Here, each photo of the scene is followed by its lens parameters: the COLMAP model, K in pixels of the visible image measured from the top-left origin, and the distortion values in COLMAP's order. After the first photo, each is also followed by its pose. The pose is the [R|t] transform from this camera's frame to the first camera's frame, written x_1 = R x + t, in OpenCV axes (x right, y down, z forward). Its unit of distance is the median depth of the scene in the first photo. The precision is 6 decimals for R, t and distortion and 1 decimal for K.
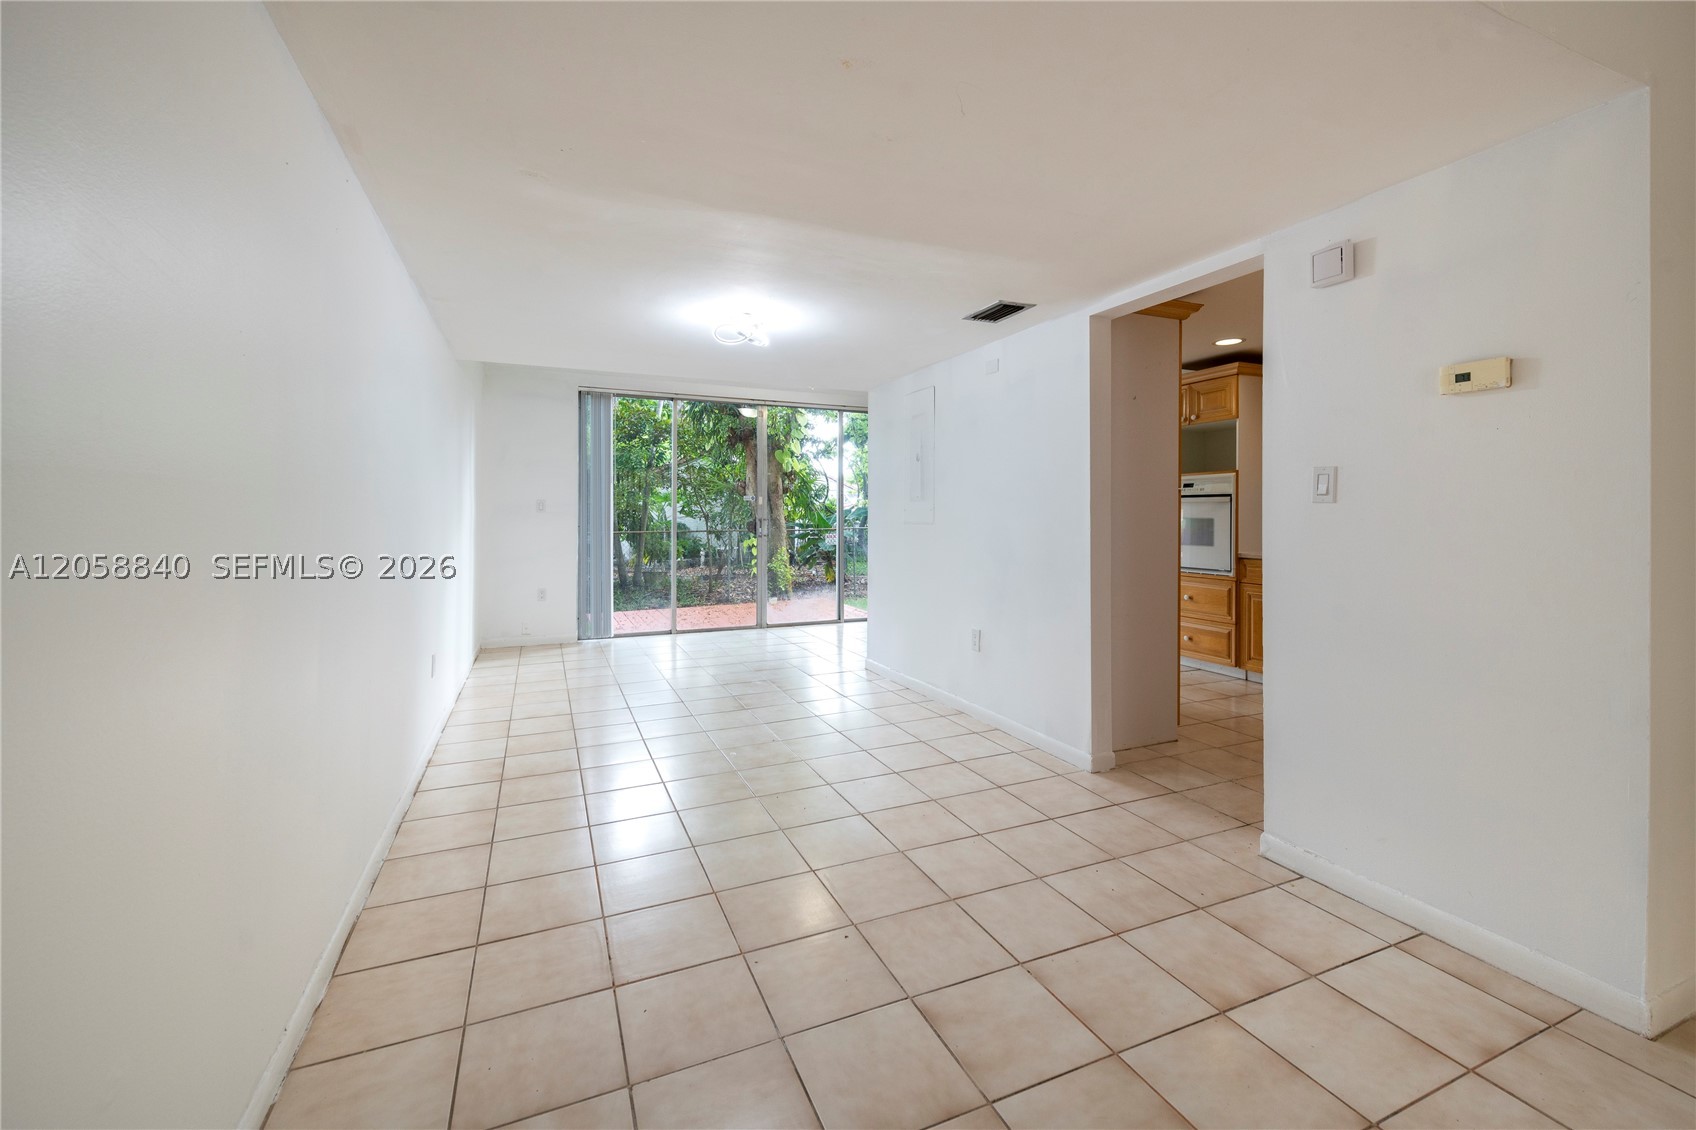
lens RADIAL K [[699.4, 0, 832.3], [0, 699.4, 523.5], [0, 0, 1]] dist [0.008337, -0.002684]
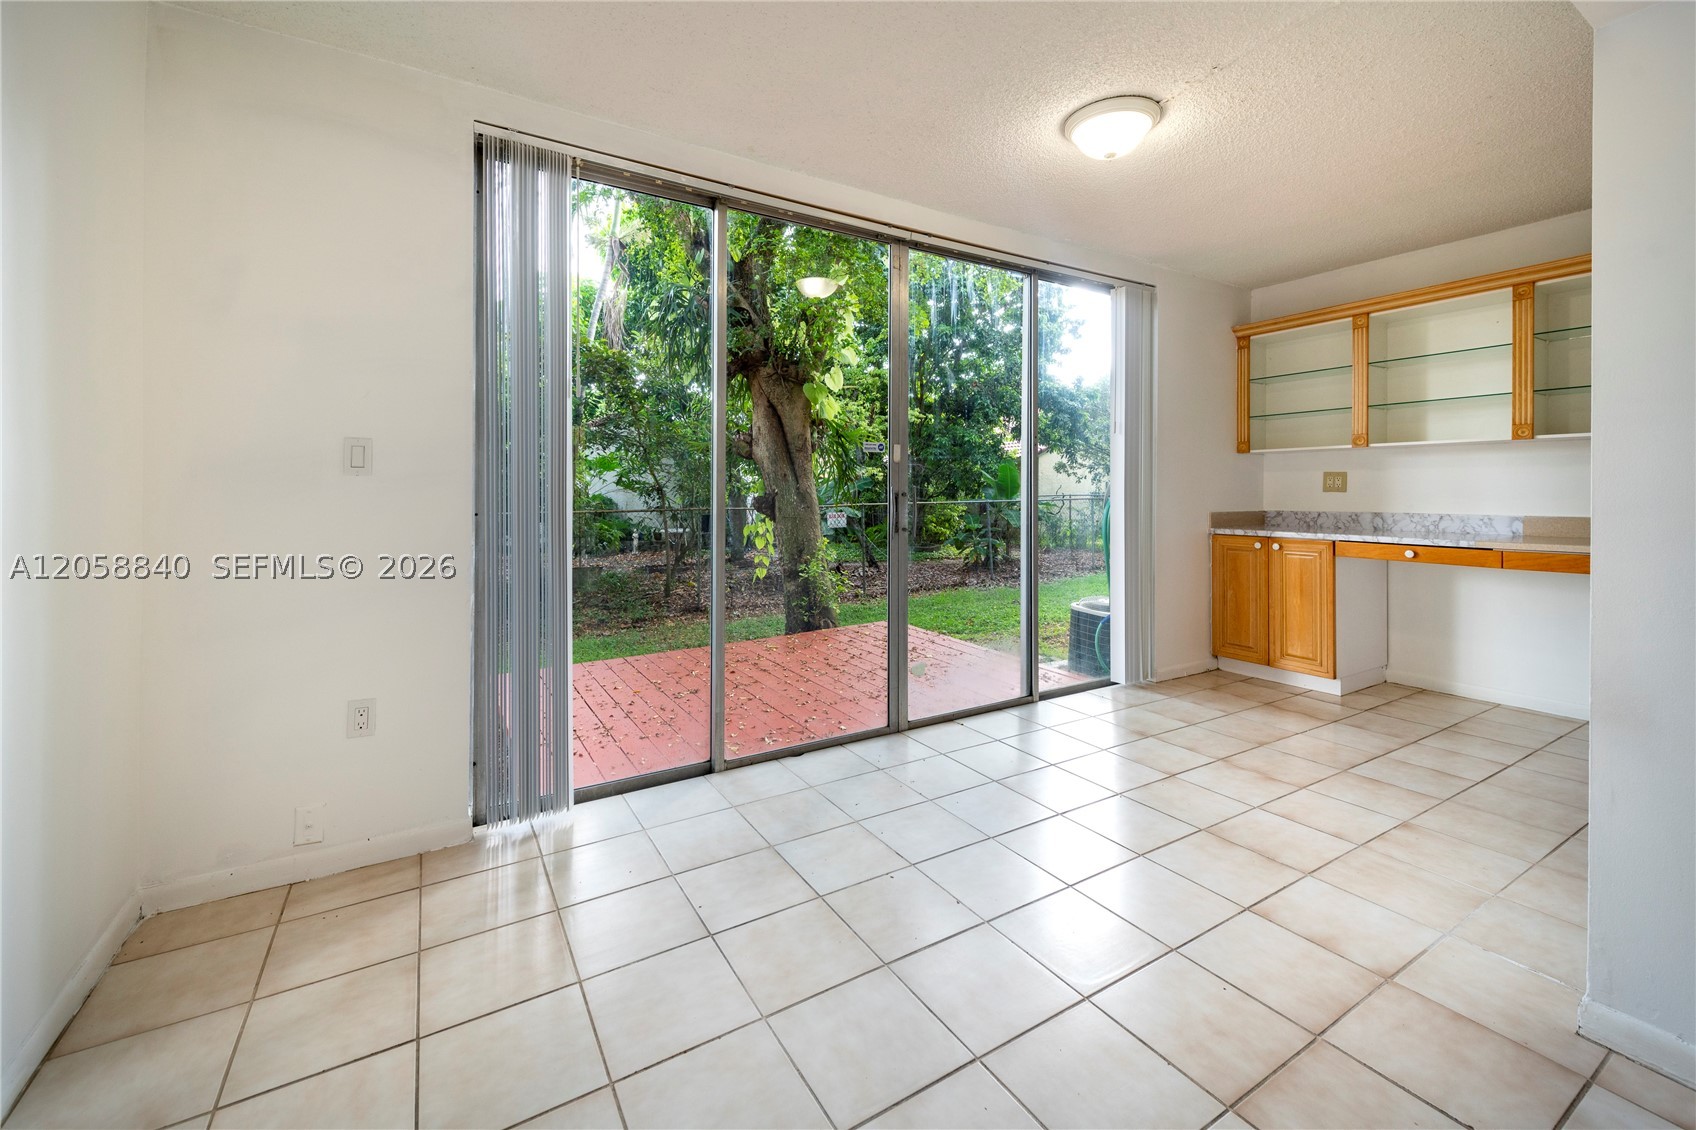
lens RADIAL K [[699.4, 0, 836.5], [0, 699.4, 493.3], [0, 0, 1]] dist [0.008337, -0.002684]
pose [[0.990946, -0.004211, 0.134196, -0.294164], [0.004699, 0.999983, -0.003321, -0.008373], [-0.134180, 0.003922, 0.990949, 0.800931]]
